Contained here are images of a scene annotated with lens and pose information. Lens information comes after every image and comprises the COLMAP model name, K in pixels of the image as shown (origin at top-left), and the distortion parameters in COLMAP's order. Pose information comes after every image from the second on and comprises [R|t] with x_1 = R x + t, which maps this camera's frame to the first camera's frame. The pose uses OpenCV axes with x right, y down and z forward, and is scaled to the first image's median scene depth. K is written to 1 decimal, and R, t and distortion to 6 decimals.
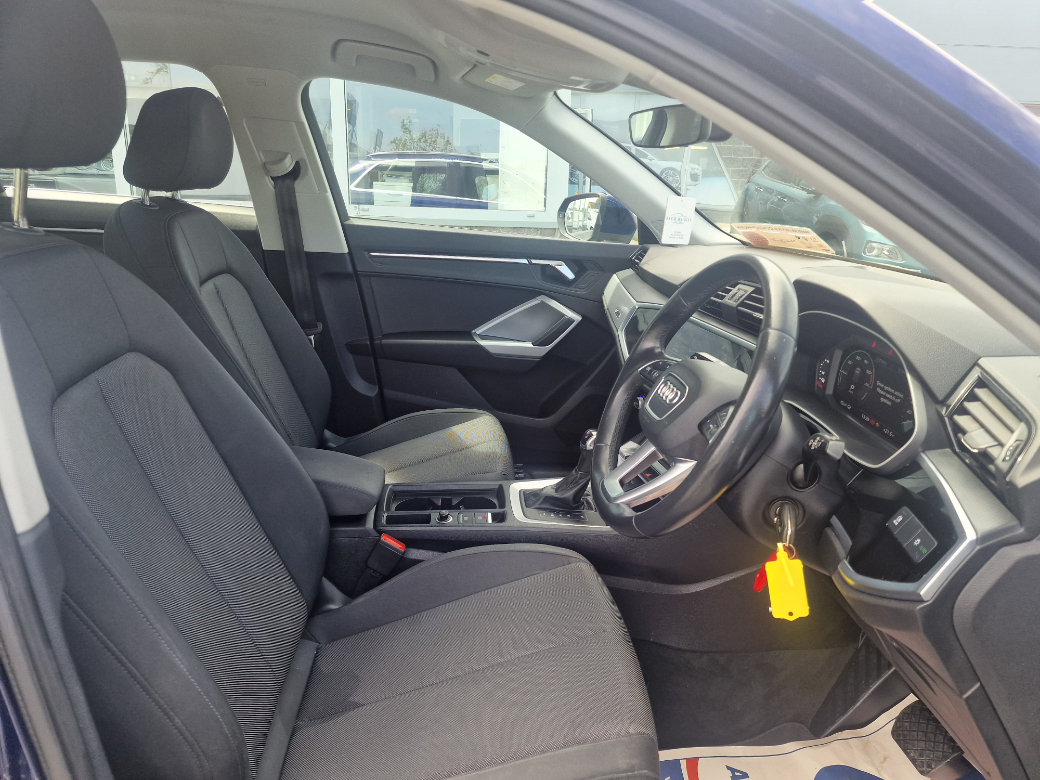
lens RADIAL K [[706.3, 0, 512.1], [0, 706.3, 398.9], [0, 0, 1]] dist [0.044303, -0.042731]
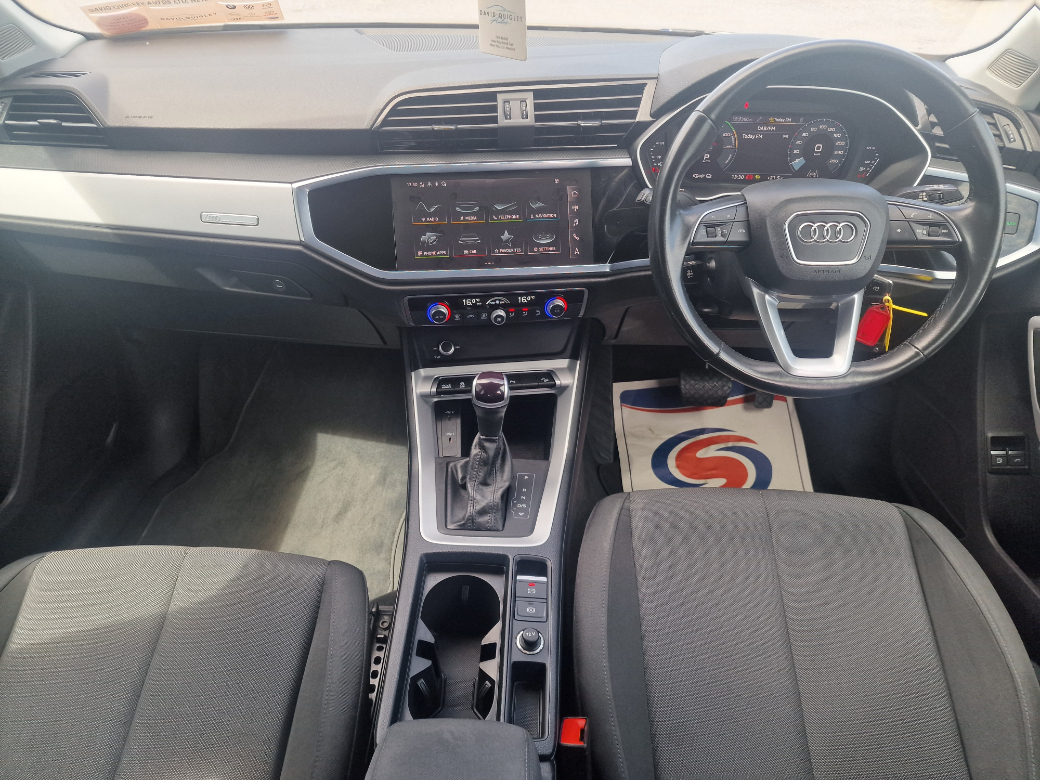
lens RADIAL K [[706.3, 0, 519.0], [0, 706.3, 398.5], [0, 0, 1]] dist [0.044303, -0.042731]
pose [[0.097397, -0.626140, 0.773603, -0.437616], [0.307110, 0.758274, 0.575068, -0.335345], [-0.946677, 0.181572, 0.266148, 0.834976]]
